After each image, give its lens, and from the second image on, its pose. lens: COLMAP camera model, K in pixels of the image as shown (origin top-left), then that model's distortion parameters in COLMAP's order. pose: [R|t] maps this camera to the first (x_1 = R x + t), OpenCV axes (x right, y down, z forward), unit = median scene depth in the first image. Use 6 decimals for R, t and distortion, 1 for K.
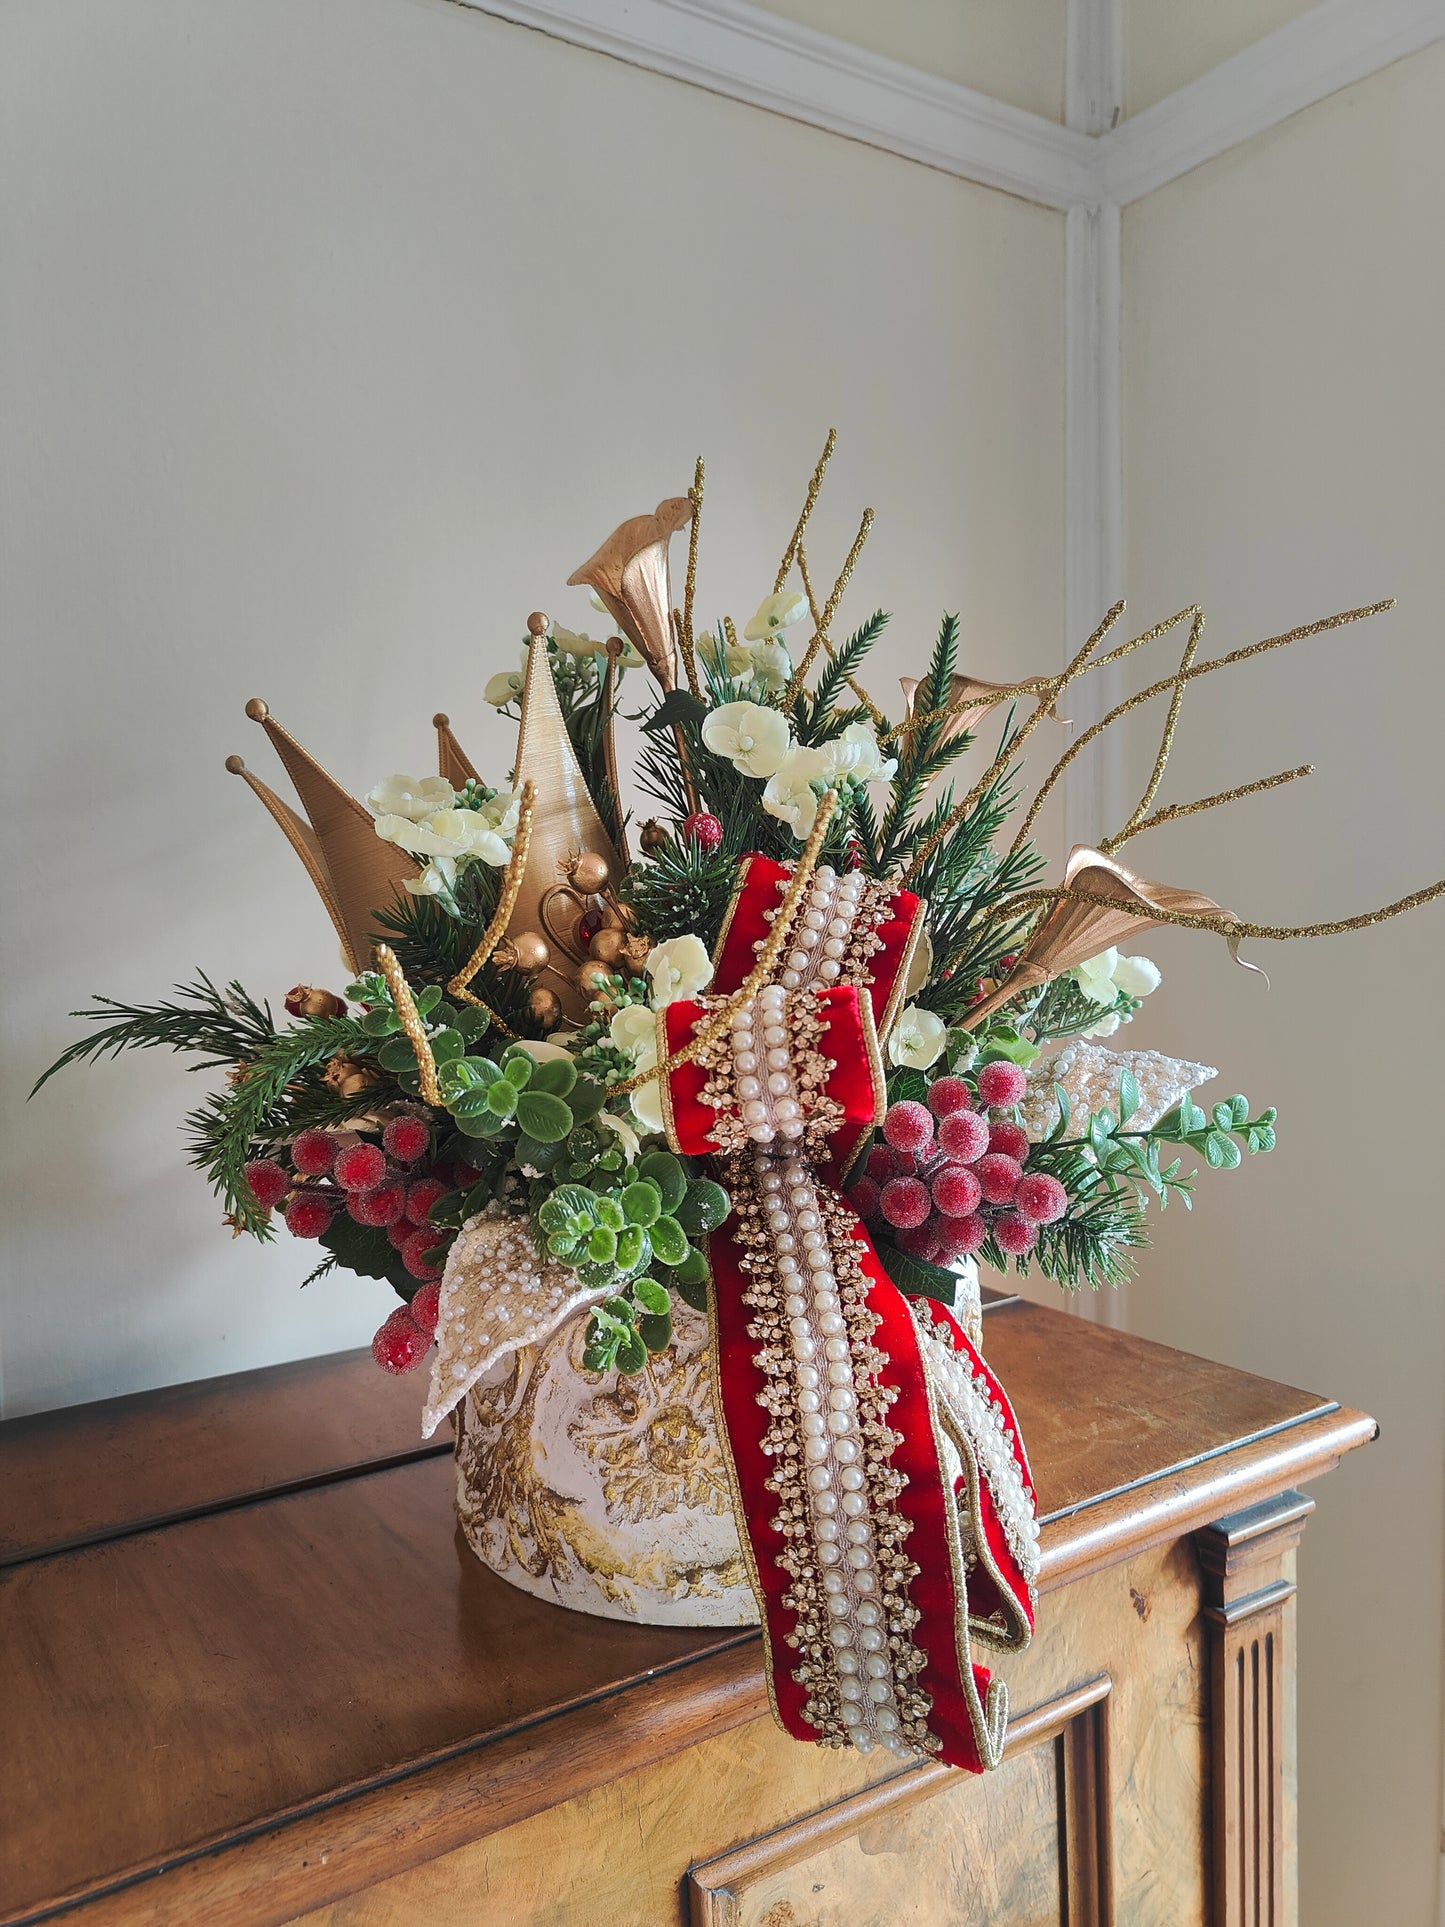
lens RADIAL K [[1309.6, 0, 704.7], [0, 1309.6, 969.7], [0, 0, 1]] dist [0.000943, -0.004306]
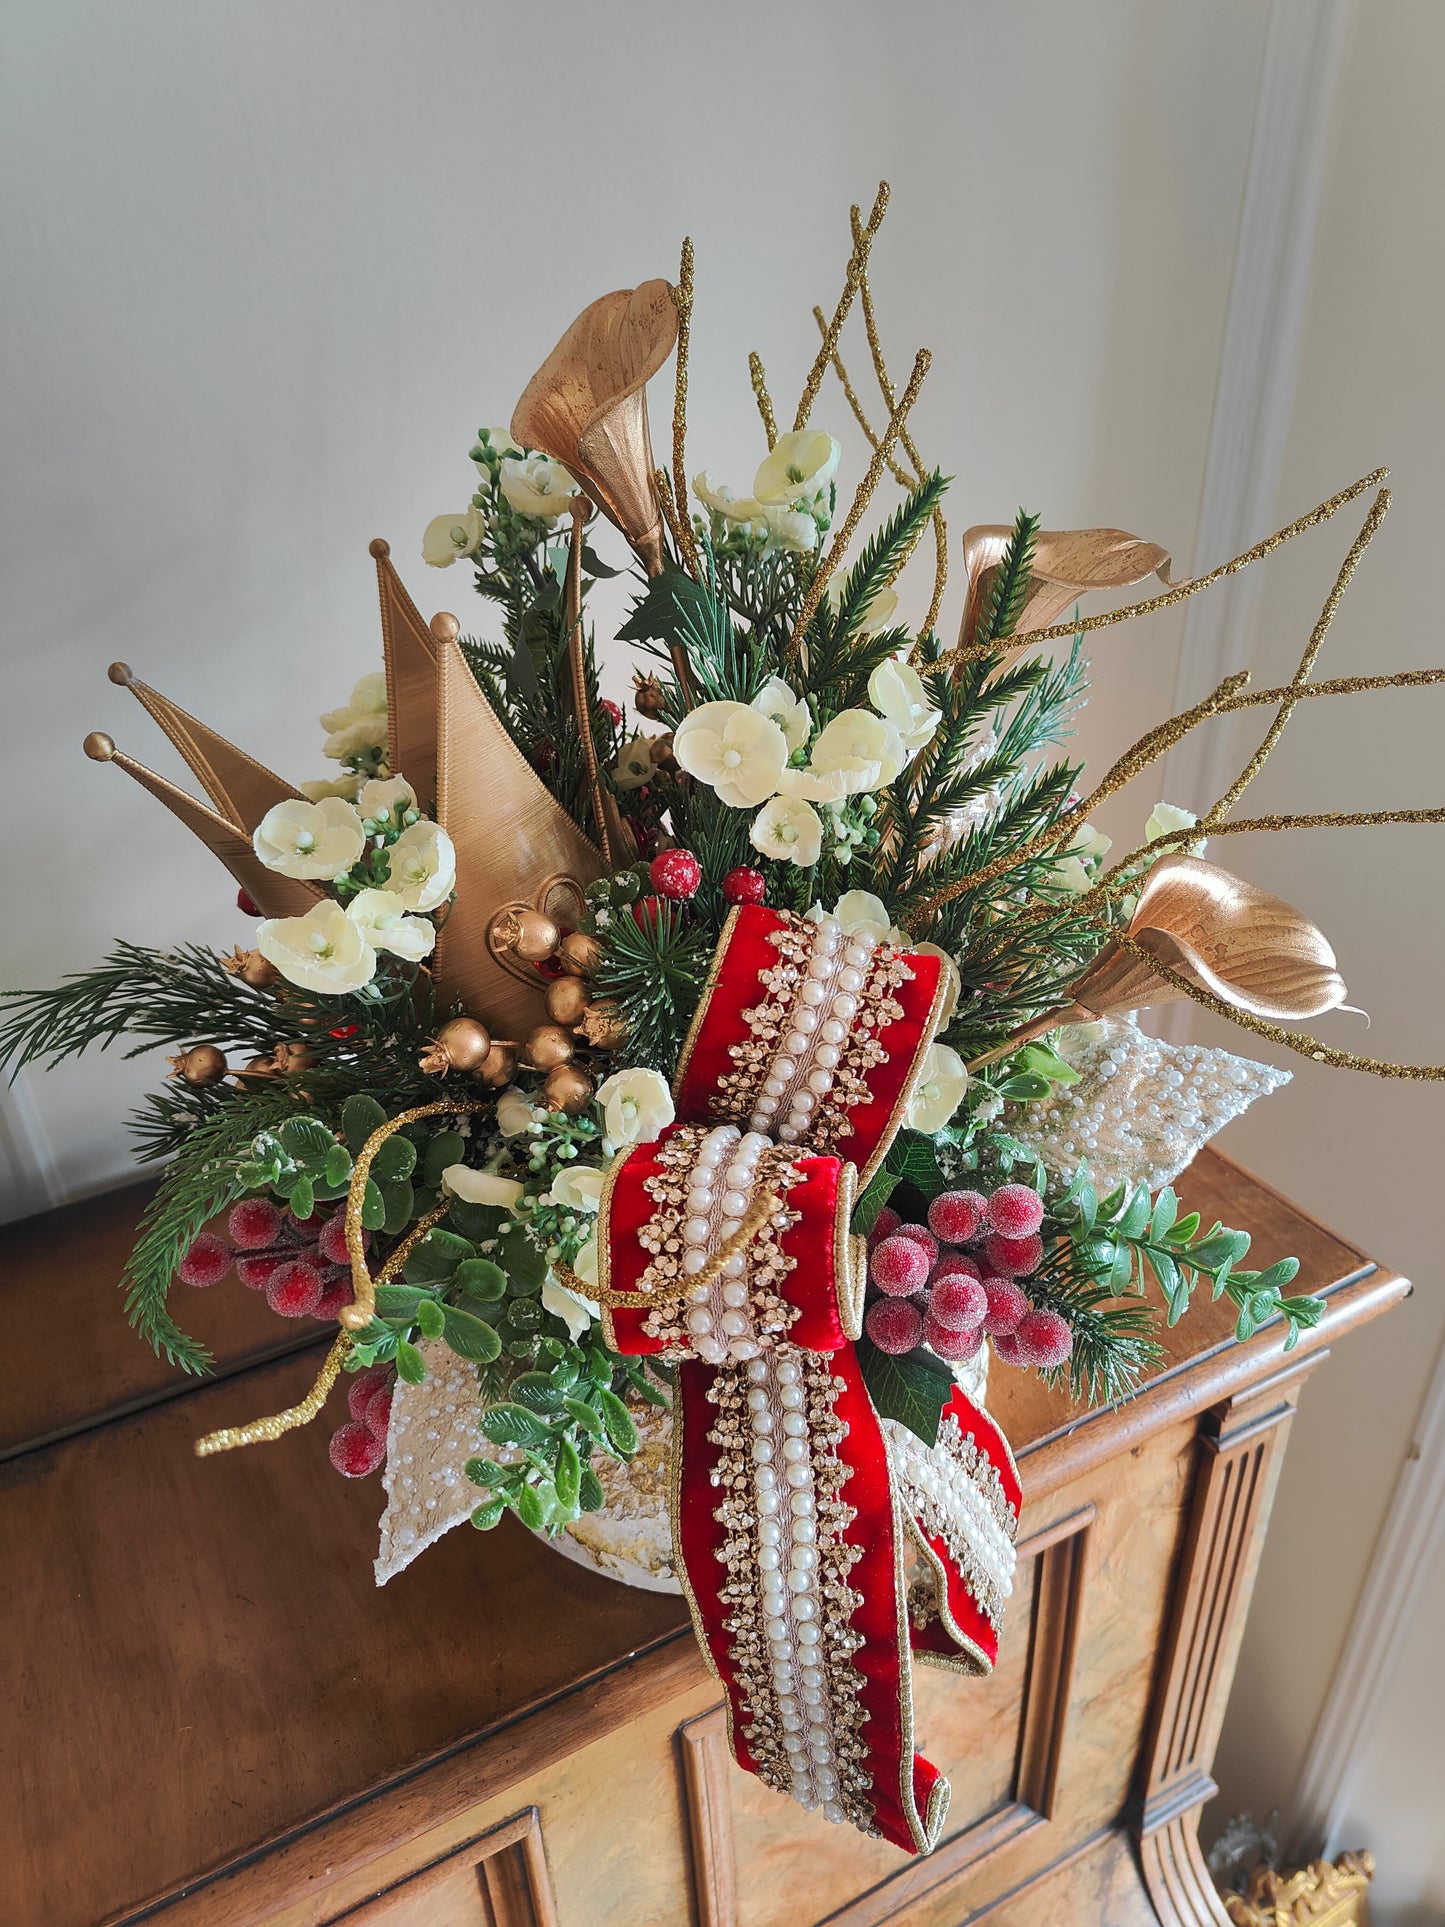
lens RADIAL K [[1326.8, 0, 721.7], [0, 1326.8, 932.8], [0, 0, 1]] dist [-0.003426, 0.003444]
pose [[0.997740, 0.024126, -0.062718, 0.087179], [0.004864, 0.904948, 0.425494, -0.465503], [0.067022, -0.424838, 0.902785, 0.283970]]
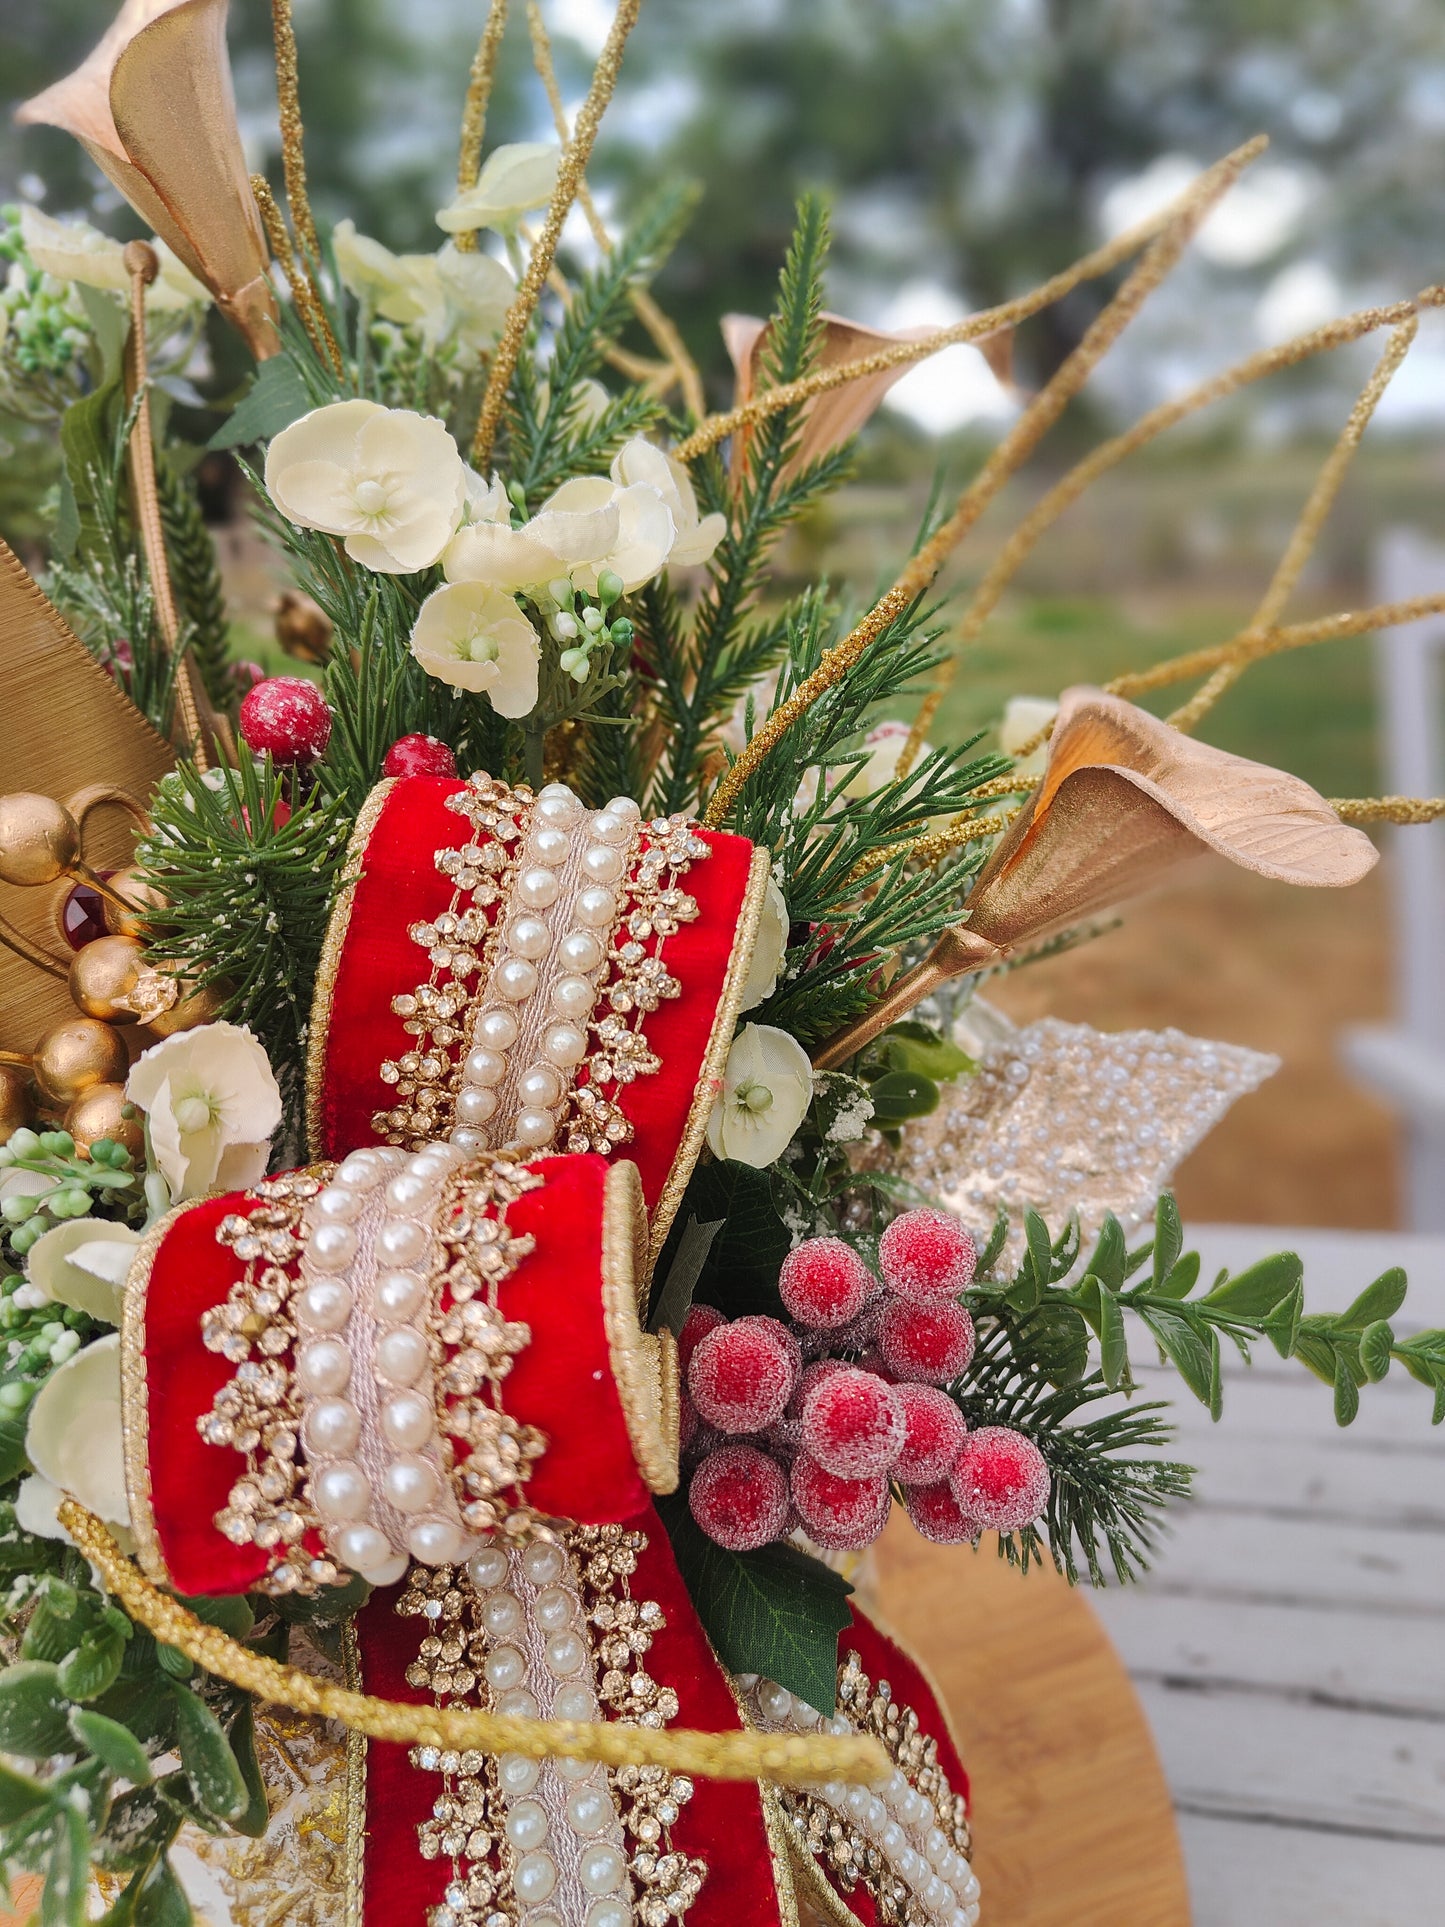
lens RADIAL K [[1348.7, 0, 686.2], [0, 1348.7, 1006.5], [0, 0, 1]] dist [-0.002054, -0.001496]
pose [[0.994921, -0.065385, 0.076526, 0.107465], [0.040733, 0.956790, 0.287913, -0.156194], [-0.092045, -0.283334, 0.954594, 0.565279]]
